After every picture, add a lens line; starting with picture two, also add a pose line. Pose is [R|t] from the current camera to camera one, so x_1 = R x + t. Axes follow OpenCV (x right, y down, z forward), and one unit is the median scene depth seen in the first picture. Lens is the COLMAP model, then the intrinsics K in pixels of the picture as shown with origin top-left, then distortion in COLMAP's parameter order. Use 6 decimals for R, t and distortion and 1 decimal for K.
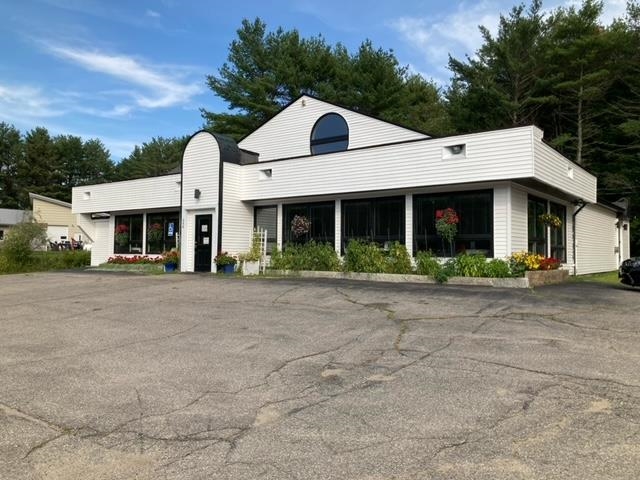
lens RADIAL K [[520.0, 0, 320.0], [0, 520.0, 240.0], [0, 0, 1]] dist [0.012620, -0.003153]
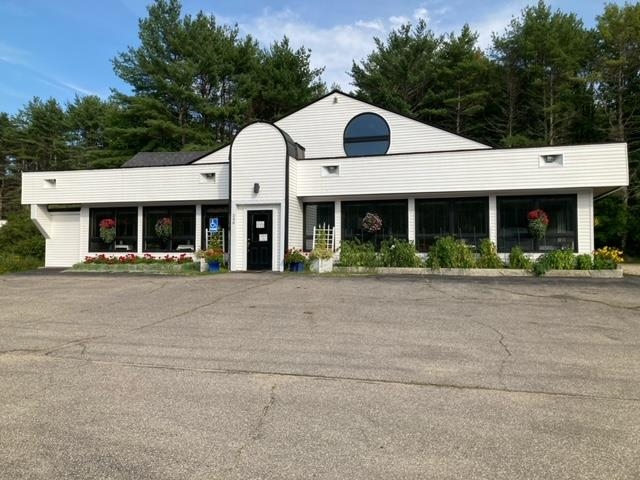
lens RADIAL K [[520.0, 0, 320.0], [0, 520.0, 240.0], [0, 0, 1]] dist [0.012620, -0.003153]
pose [[0.934775, -0.000745, 0.355239, -0.445540], [-0.002144, 0.999968, 0.007738, -0.002032], [-0.355233, -0.007995, 0.934744, 0.077310]]
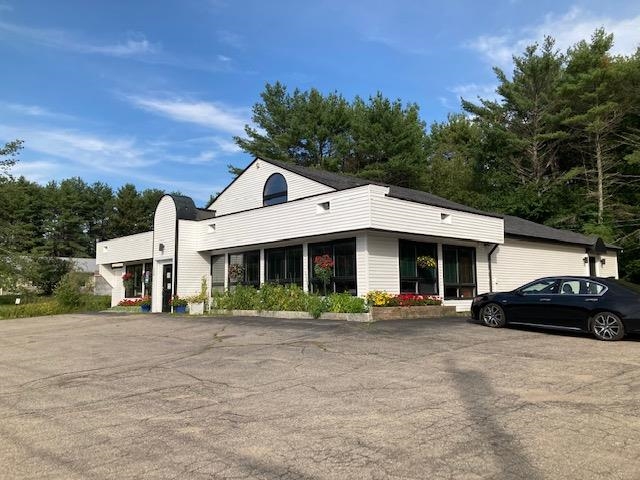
lens RADIAL K [[520.0, 0, 320.0], [0, 520.0, 240.0], [0, 0, 1]] dist [0.012620, -0.003153]
pose [[0.984560, -0.038104, -0.170851, 0.322197], [0.025454, 0.996811, -0.075631, -0.004186], [0.173188, 0.070114, 0.982390, -0.121039]]
